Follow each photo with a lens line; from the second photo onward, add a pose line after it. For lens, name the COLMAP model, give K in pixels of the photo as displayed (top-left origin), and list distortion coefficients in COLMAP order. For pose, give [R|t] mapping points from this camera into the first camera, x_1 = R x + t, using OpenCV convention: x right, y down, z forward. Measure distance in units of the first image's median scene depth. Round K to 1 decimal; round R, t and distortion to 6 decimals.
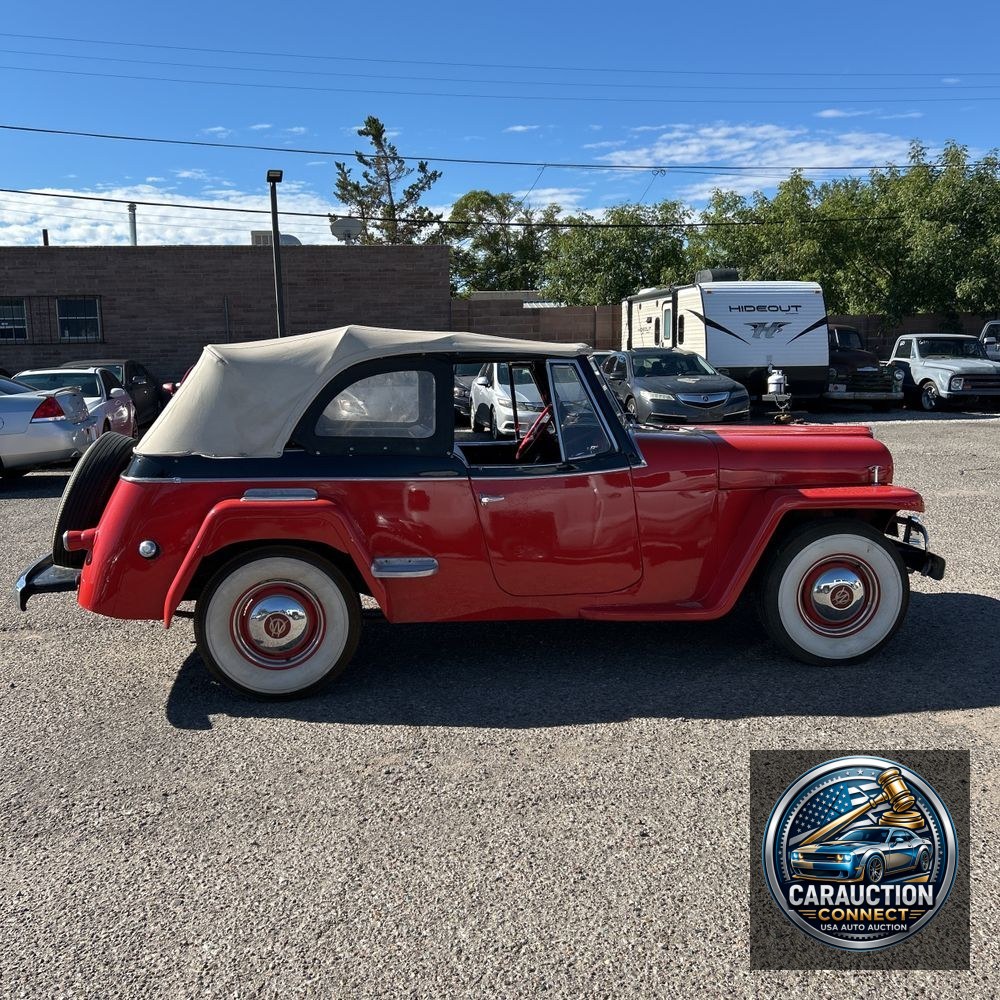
lens RADIAL K [[1015.4, 0, 491.0], [0, 1015.4, 498.2], [0, 0, 1]] dist [0.018288, 0.000000]
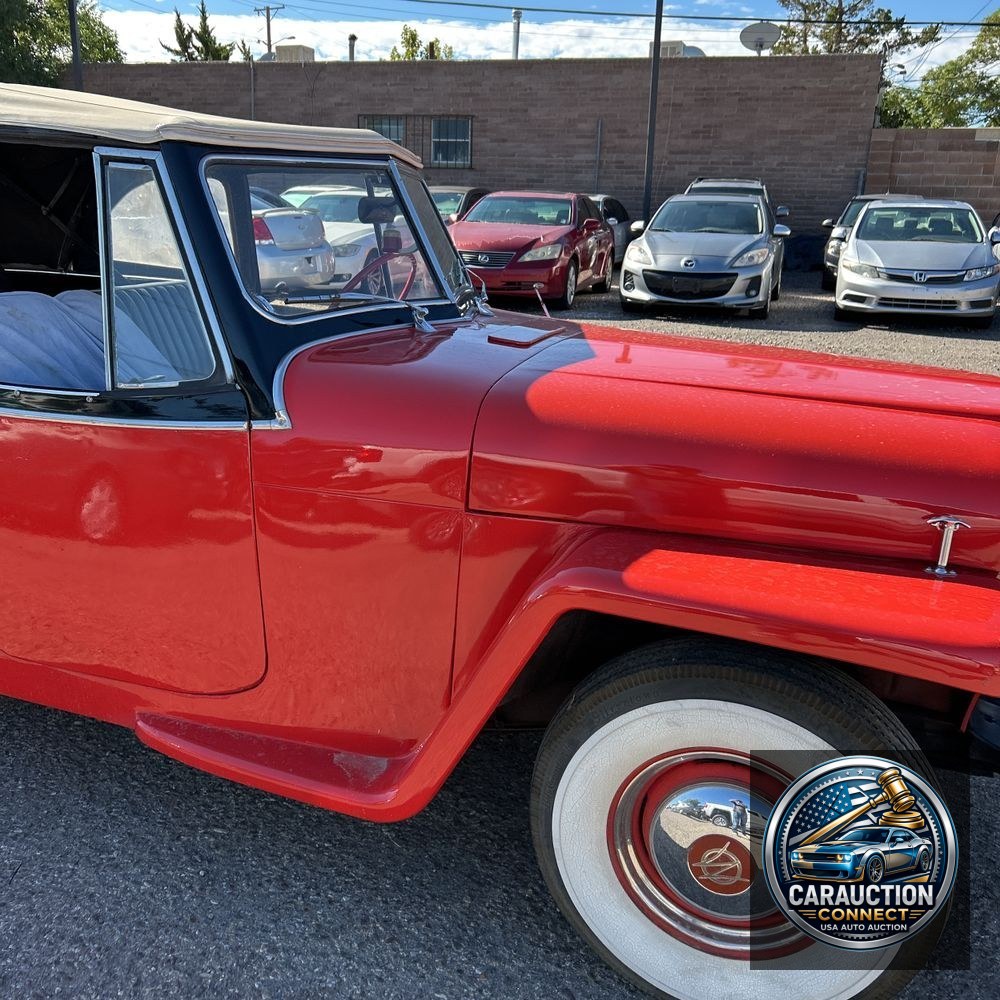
lens RADIAL K [[1015.4, 0, 486.6], [0, 1015.4, 490.2], [0, 0, 1]] dist [0.018288, 0.000000]
pose [[0.885448, 0.174668, -0.430666, 0.095998], [-0.113053, 0.979801, 0.164949, -0.019702], [0.450778, -0.097366, 0.887310, 0.157849]]
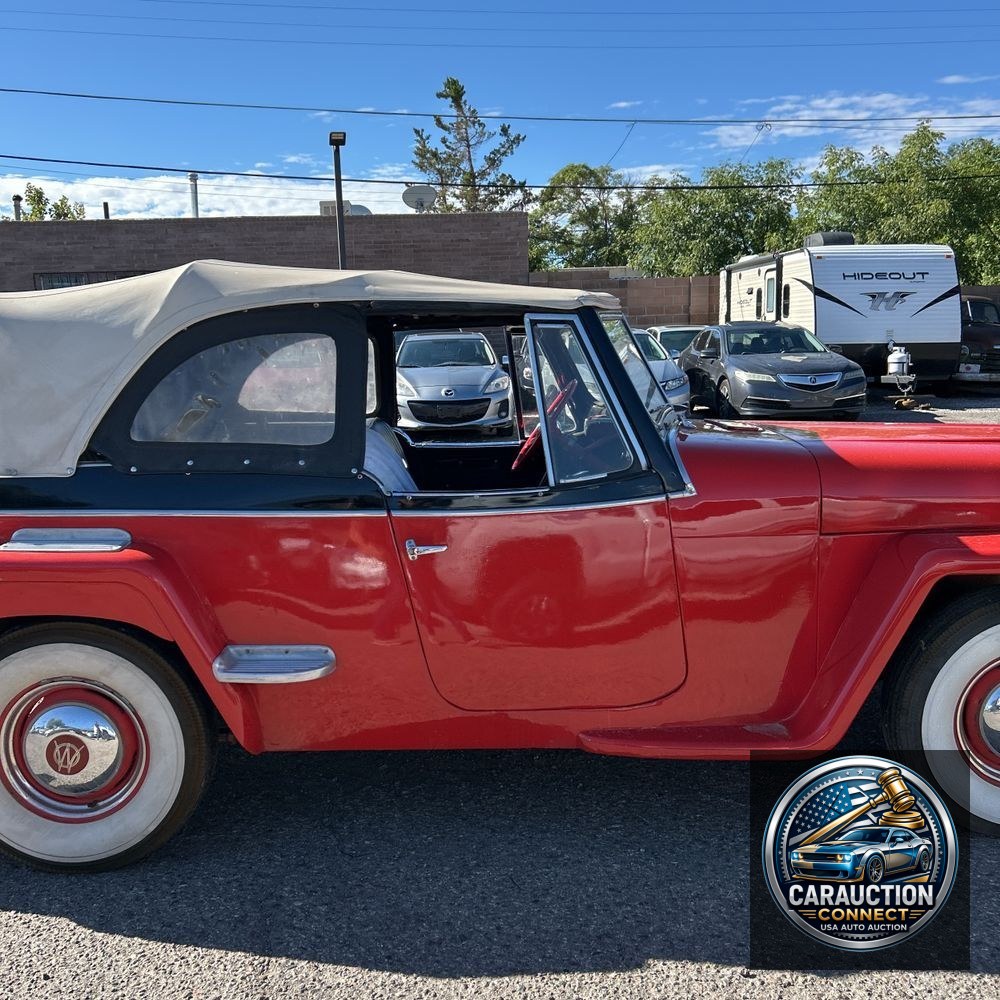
lens RADIAL K [[1015.4, 0, 487.6], [0, 1015.4, 487.2], [0, 0, 1]] dist [0.018288, 0.000000]
pose [[0.994612, 0.011726, -0.103000, 0.022222], [-0.010947, 0.999907, 0.008120, -0.009259], [0.103085, -0.006949, 0.994648, 0.094182]]
